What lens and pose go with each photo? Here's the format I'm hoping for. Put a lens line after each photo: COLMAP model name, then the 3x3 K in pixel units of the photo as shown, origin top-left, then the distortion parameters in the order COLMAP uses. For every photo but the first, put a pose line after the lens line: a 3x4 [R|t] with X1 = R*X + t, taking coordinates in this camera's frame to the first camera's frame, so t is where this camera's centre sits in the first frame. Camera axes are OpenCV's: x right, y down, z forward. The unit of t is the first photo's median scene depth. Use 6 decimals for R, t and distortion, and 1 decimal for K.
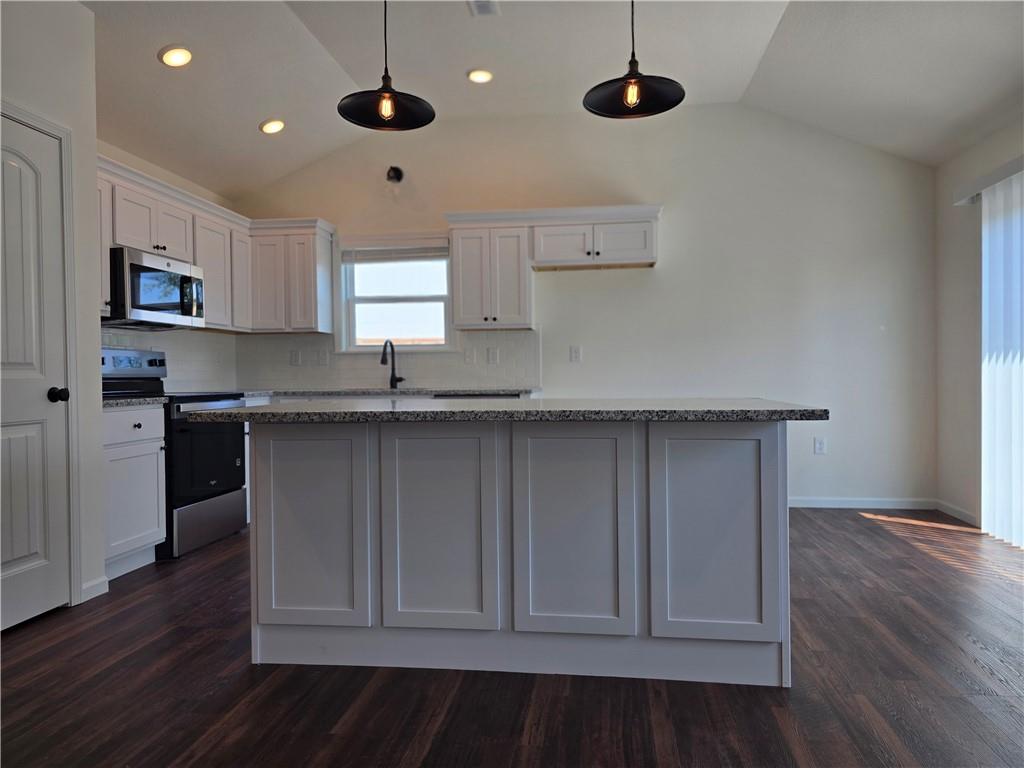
lens RADIAL K [[690.0, 0, 511.4], [0, 690.0, 384.9], [0, 0, 1]] dist [0.049660, -0.029434]
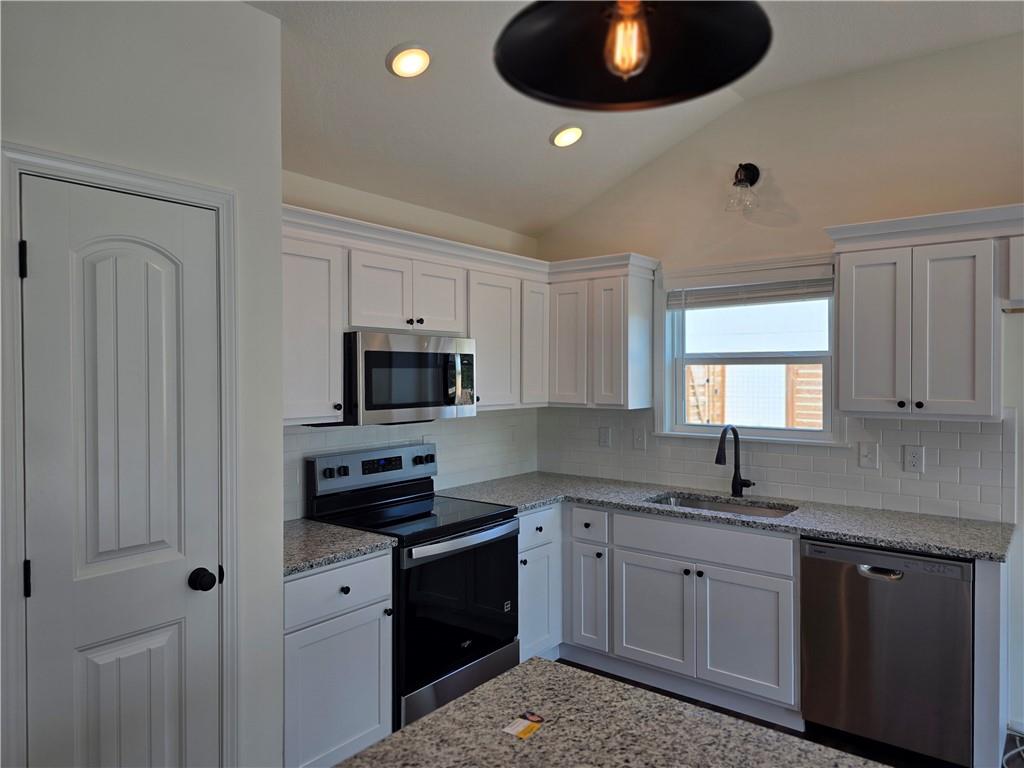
lens RADIAL K [[690.0, 0, 508.2], [0, 690.0, 382.9], [0, 0, 1]] dist [0.049660, -0.029434]
pose [[0.862646, 0.015477, -0.505572, -0.024415], [-0.015093, 0.999874, 0.004856, -0.106825], [0.505583, 0.003442, 0.862771, 0.316788]]
